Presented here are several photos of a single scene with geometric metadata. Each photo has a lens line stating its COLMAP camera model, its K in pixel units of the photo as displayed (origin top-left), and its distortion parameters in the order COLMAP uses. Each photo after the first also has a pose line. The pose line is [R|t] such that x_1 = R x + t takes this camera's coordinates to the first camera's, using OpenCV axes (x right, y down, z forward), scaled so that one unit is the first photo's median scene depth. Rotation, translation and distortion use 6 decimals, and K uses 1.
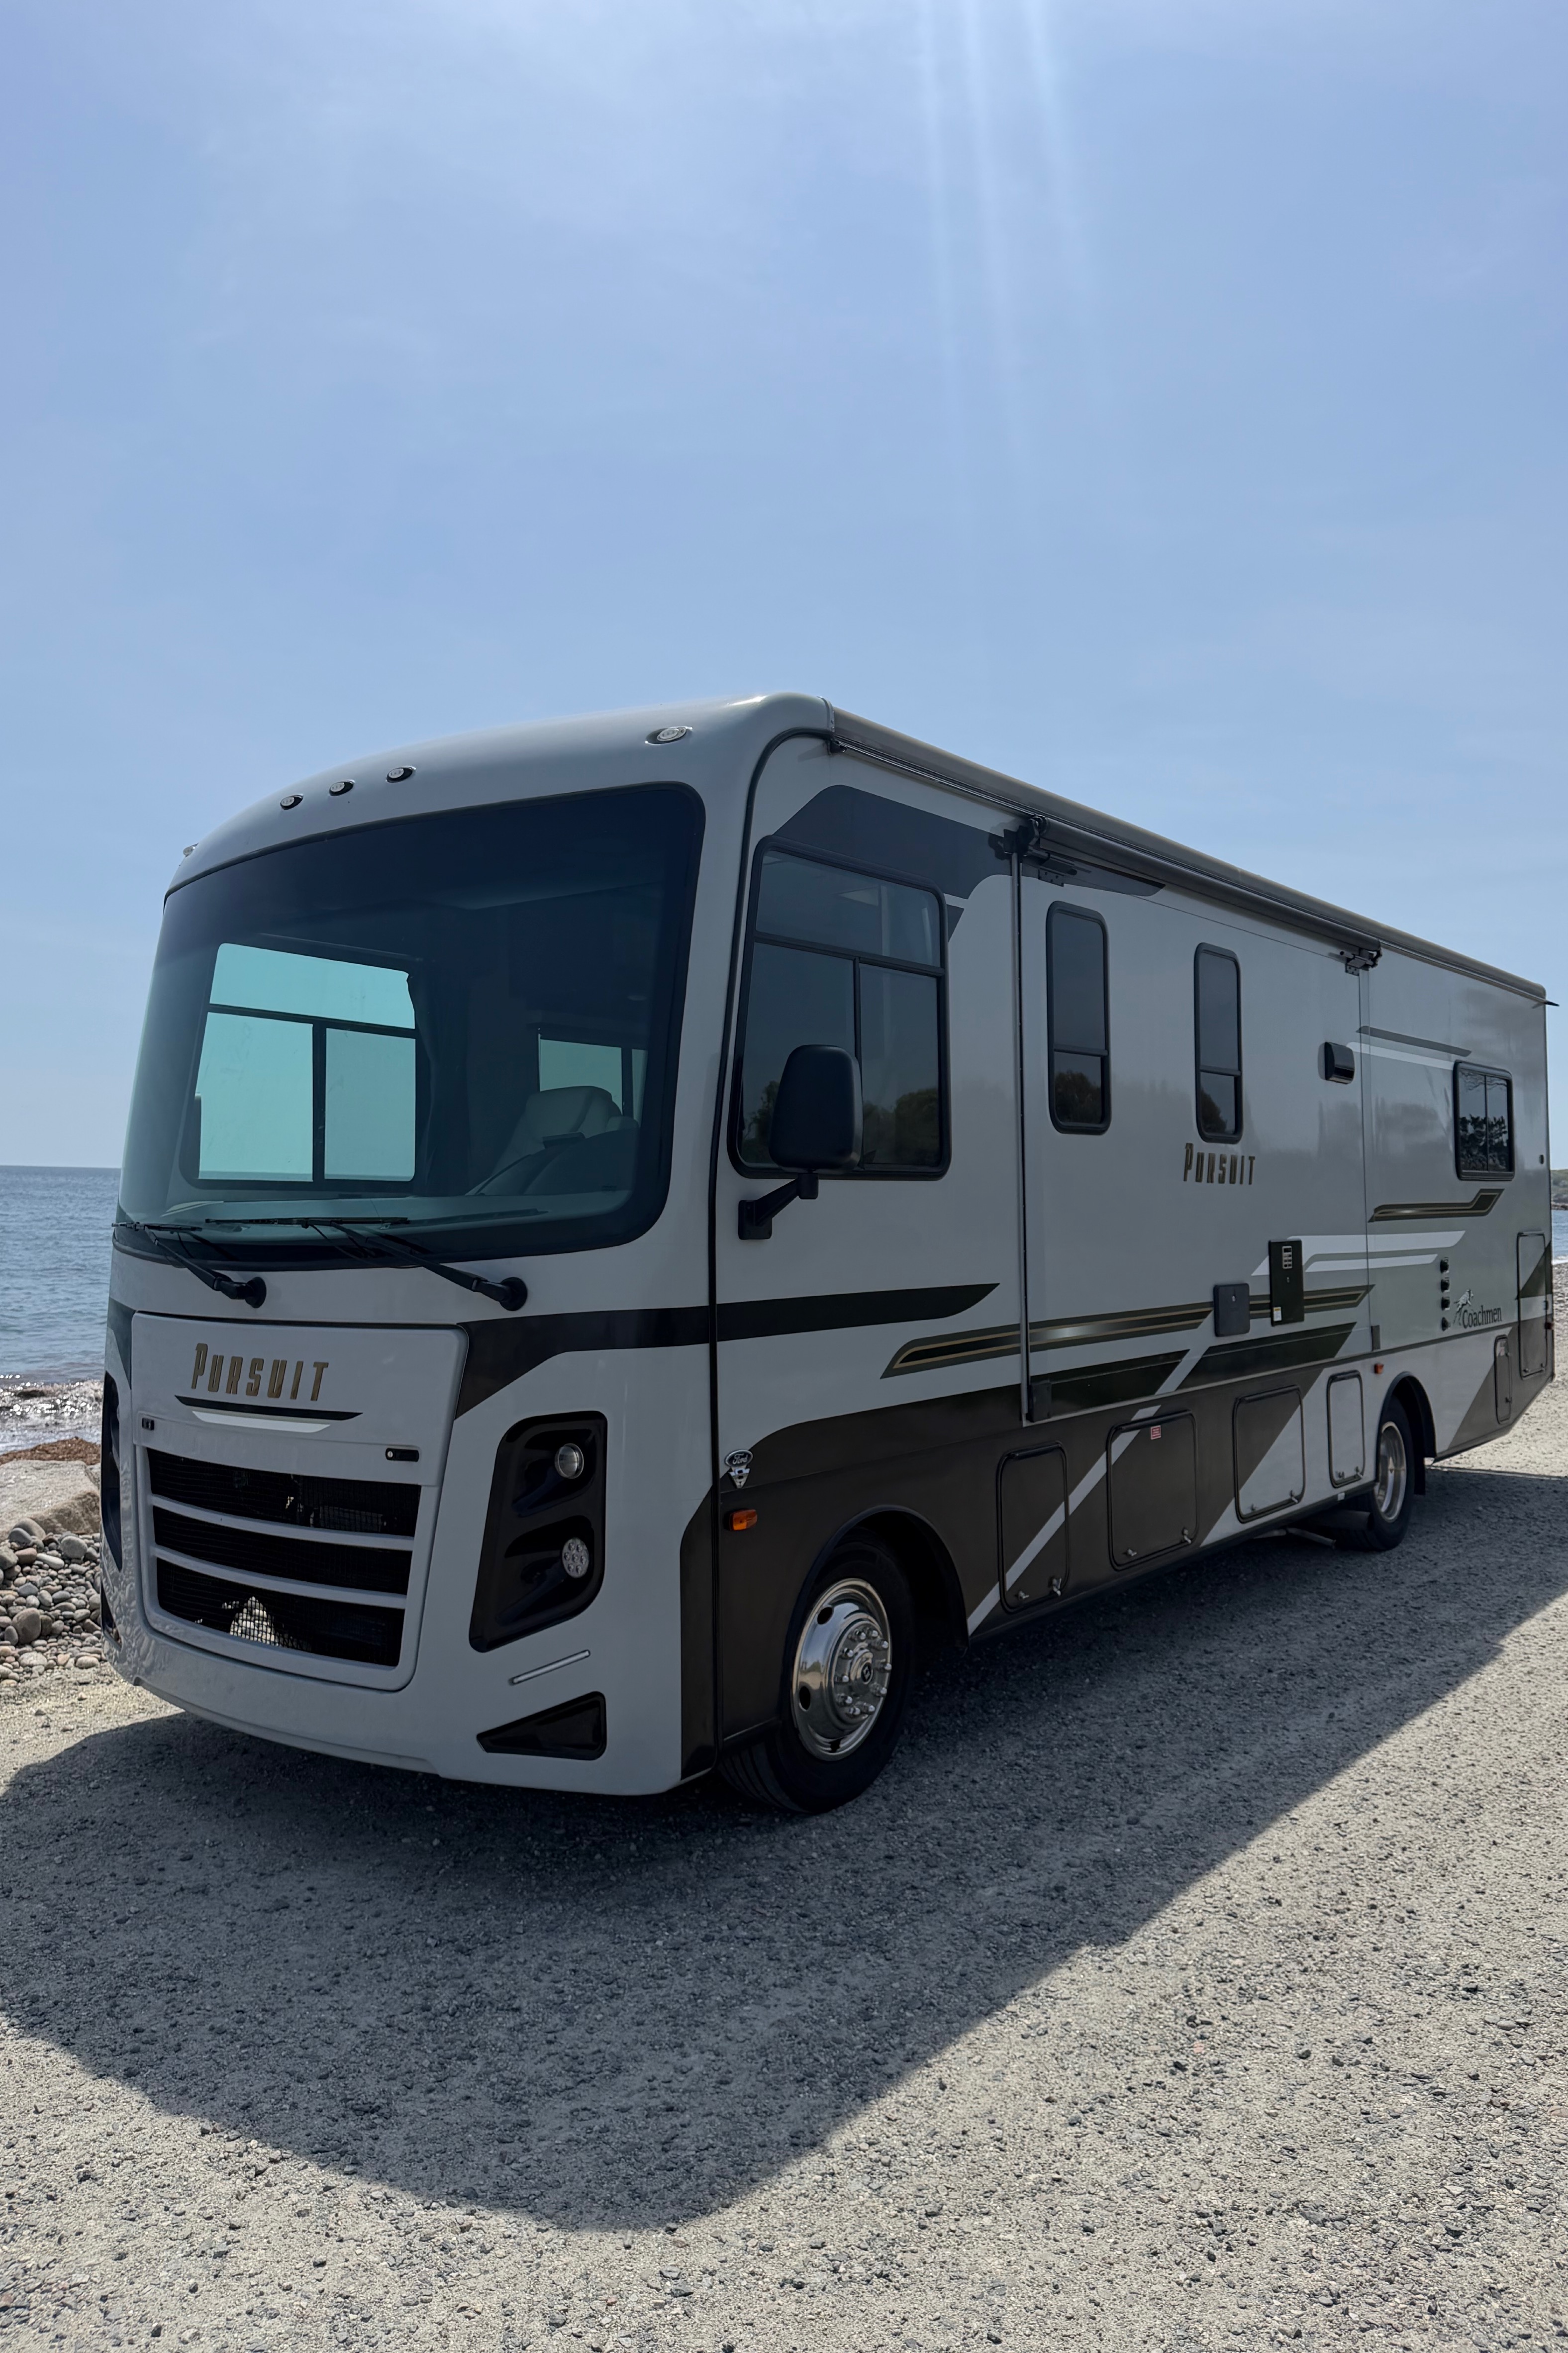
lens RADIAL K [[1615.9, 0, 748.7], [0, 1615.9, 1208.2], [0, 0, 1]] dist [0.150424, -0.206668]
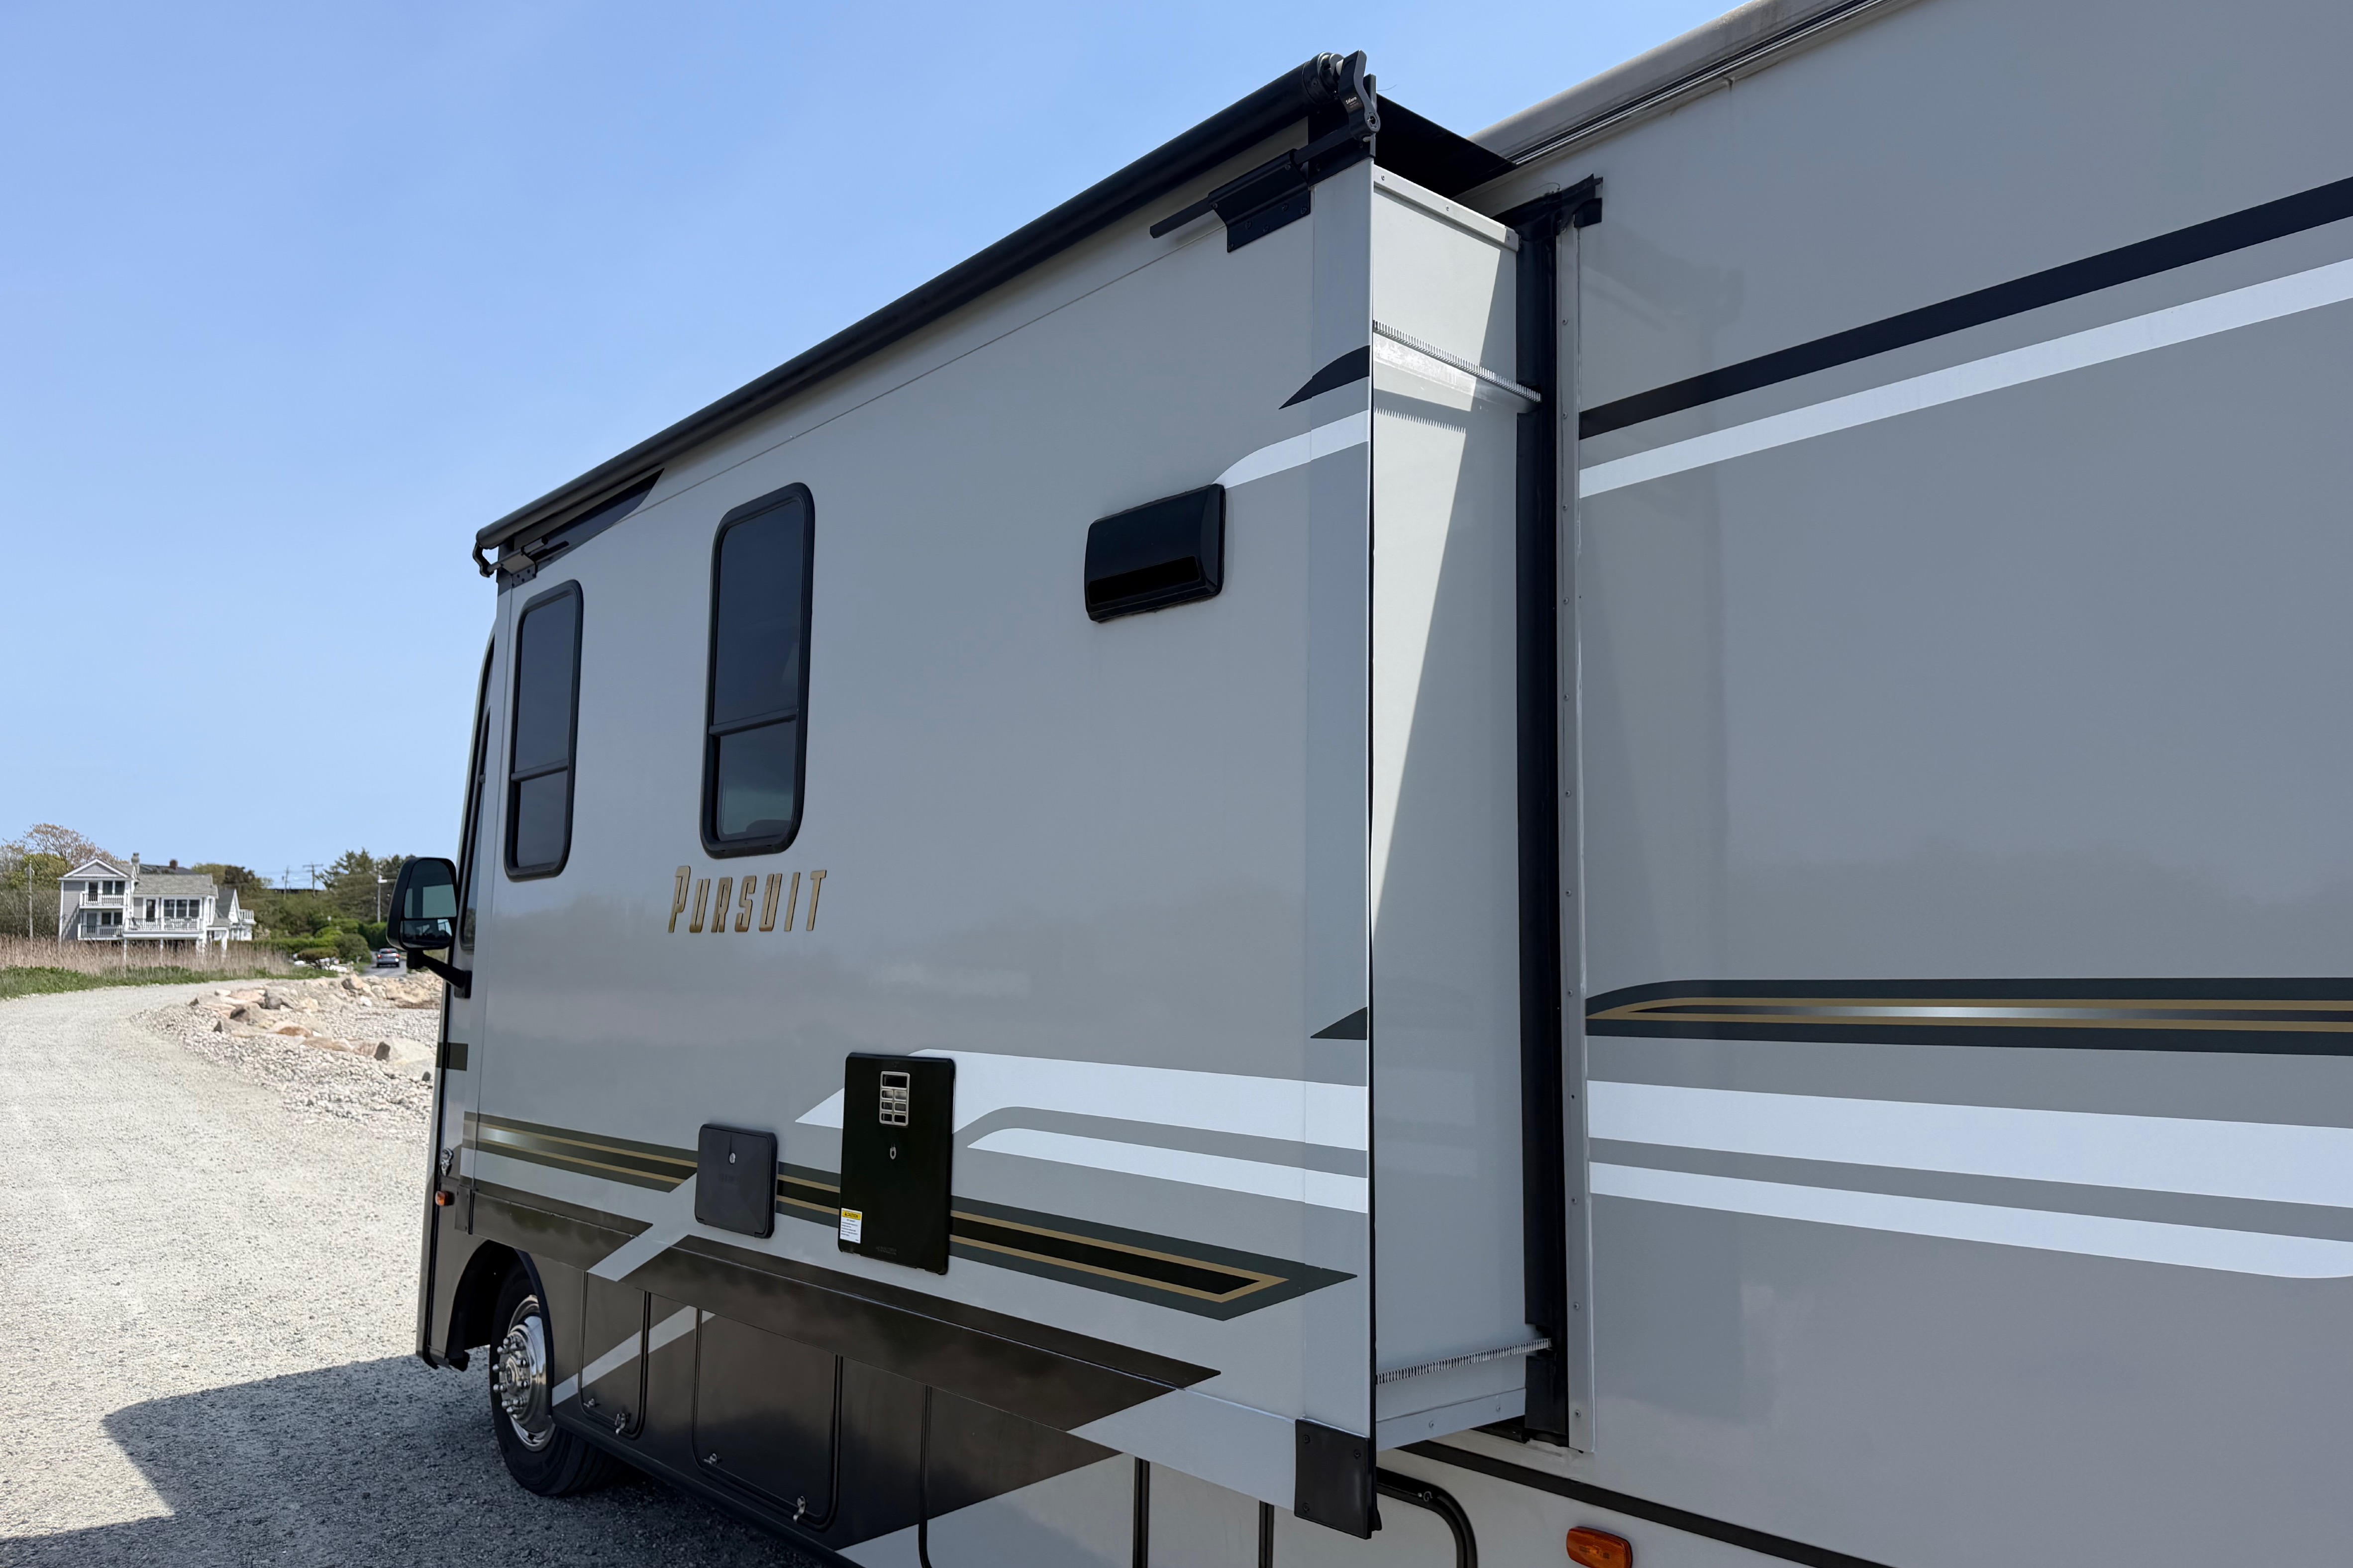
lens RADIAL K [[1615.9, 0, 1176.5], [0, 1615.9, 784.0], [0, 0, 1]] dist [0.150424, -0.206668]
pose [[-0.156517, -0.094926, -0.983103, 1.059408], [0.011454, 0.995129, -0.097911, -0.012375], [0.987609, -0.026586, -0.154667, 1.635671]]
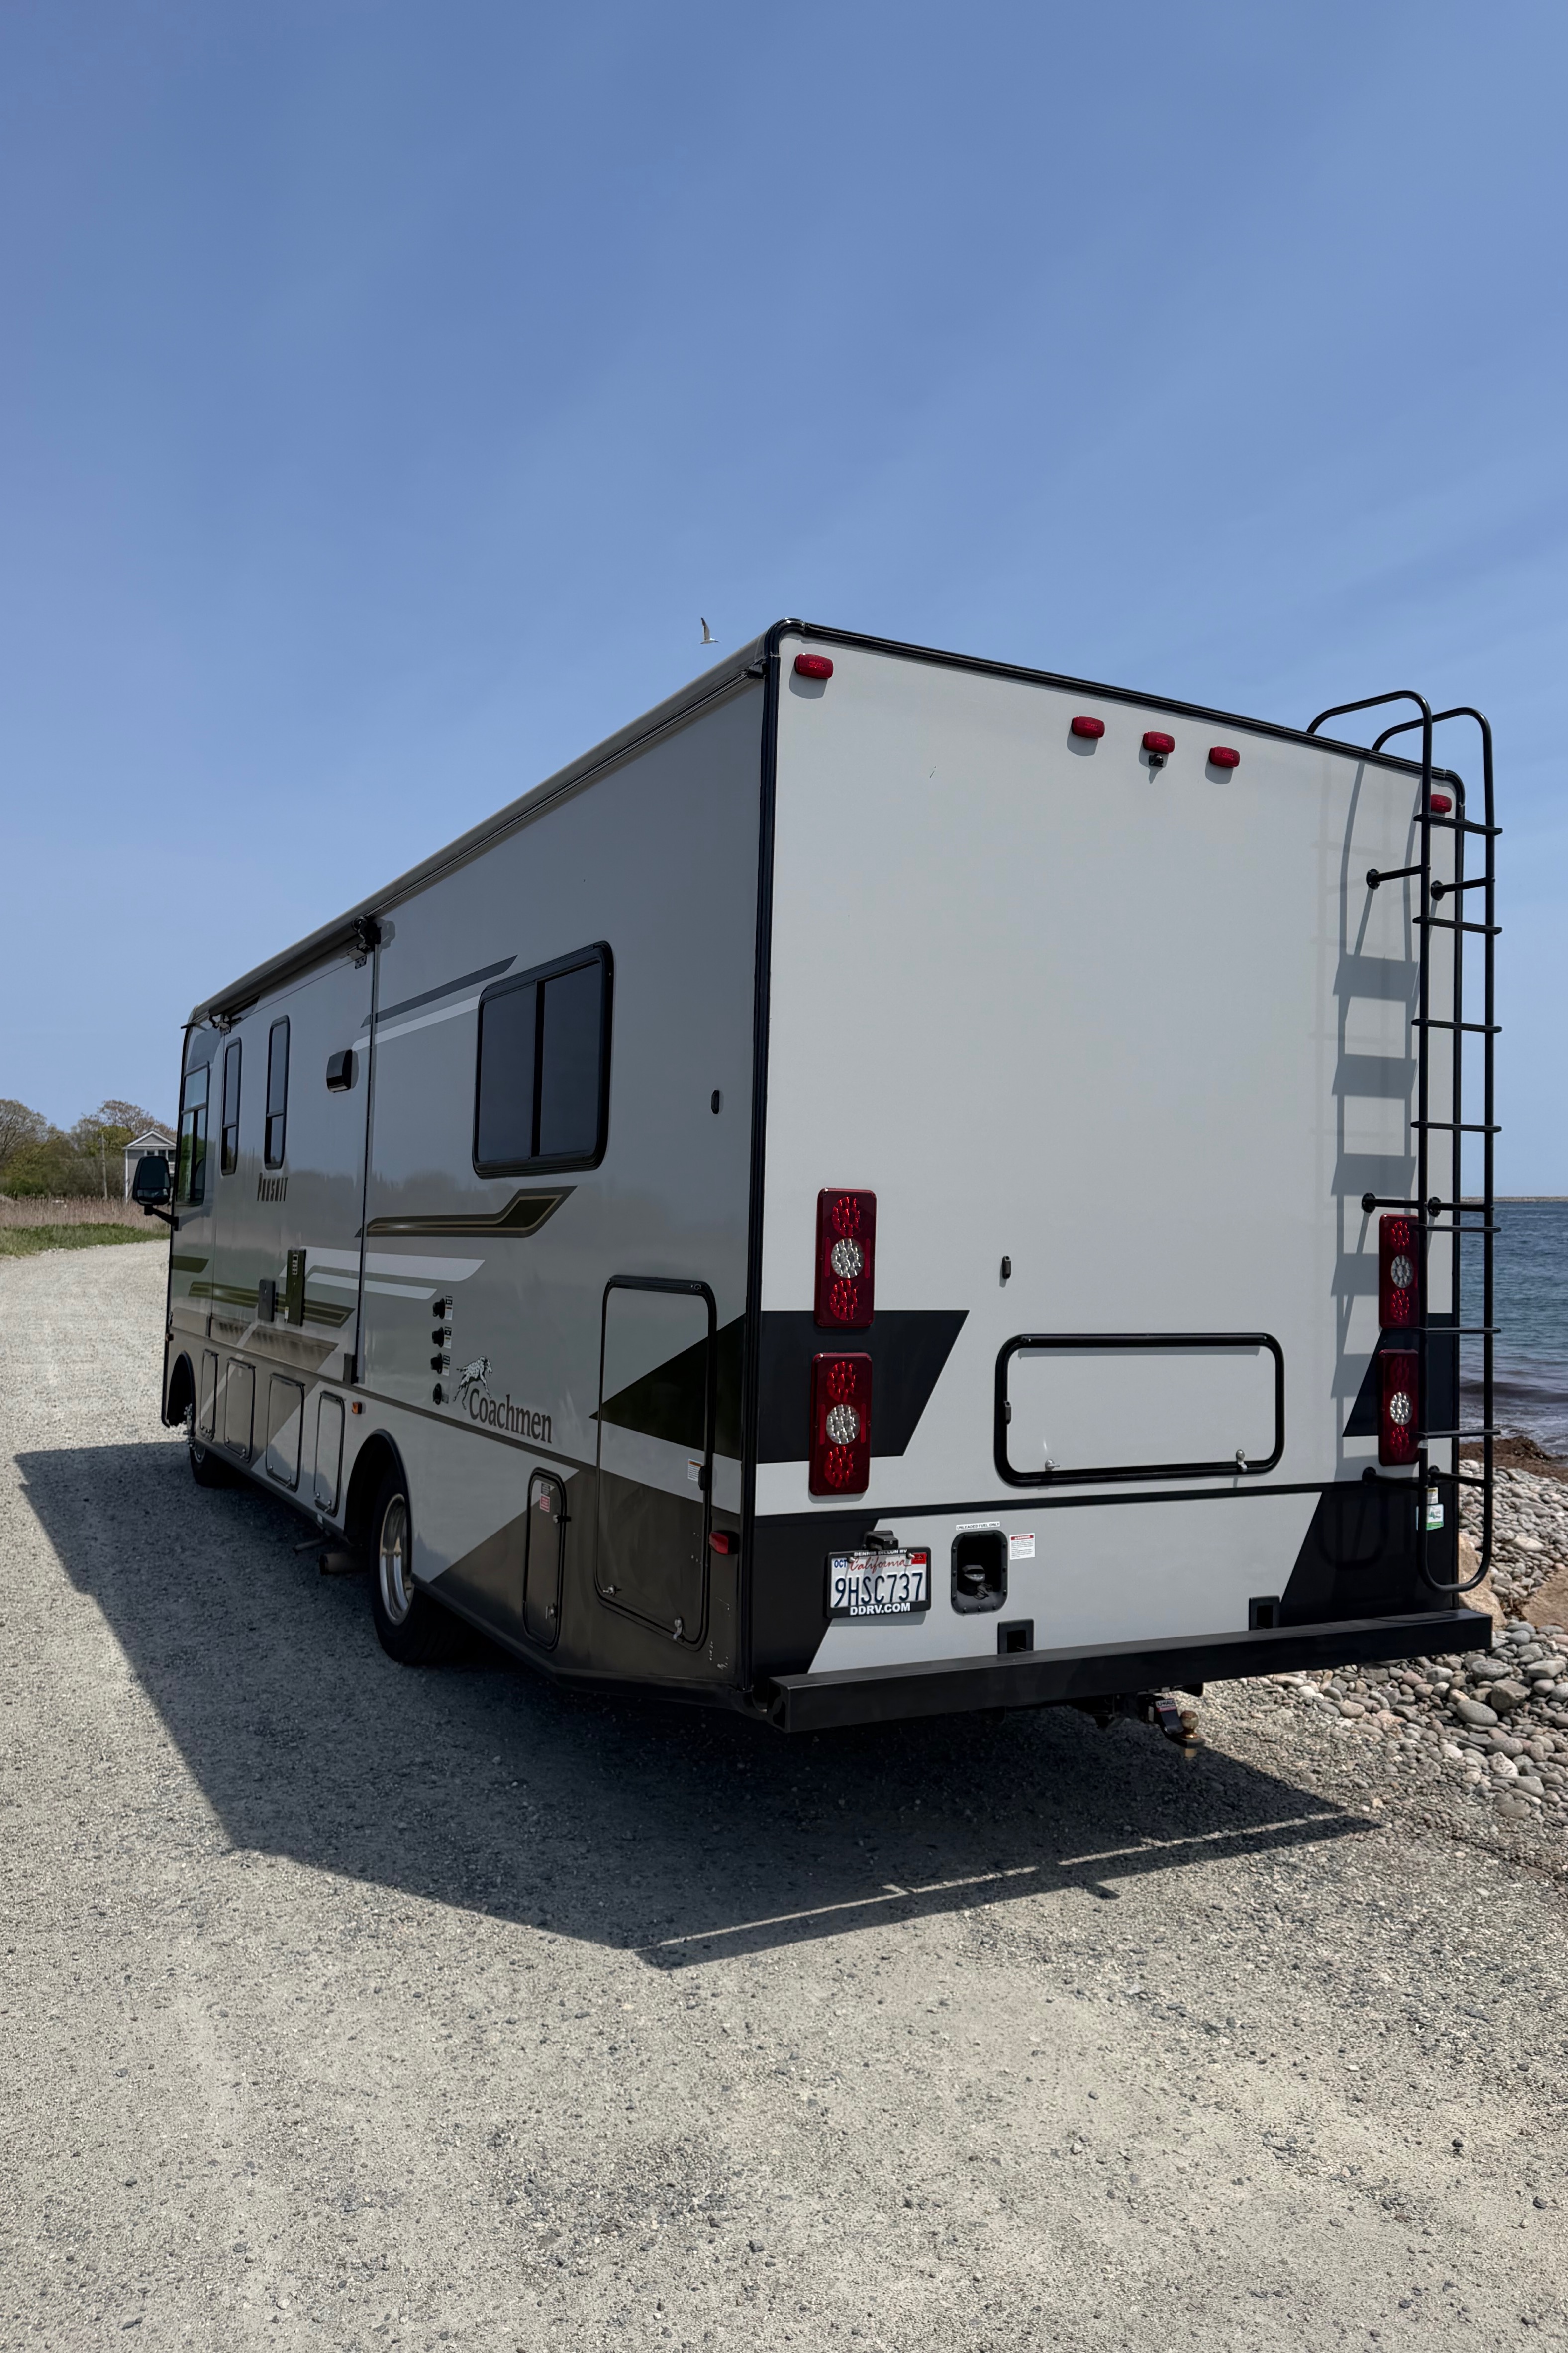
lens RADIAL K [[1638.0, 0, 736.9], [0, 1638.0, 1179.4], [0, 0, 1]] dist [0.034082, 0.001758]
pose [[-0.384781, -0.025814, -0.922647, 1.787475], [-0.005759, 0.999657, -0.025567, -0.001851], [0.922990, -0.004524, -0.384798, 2.451533]]
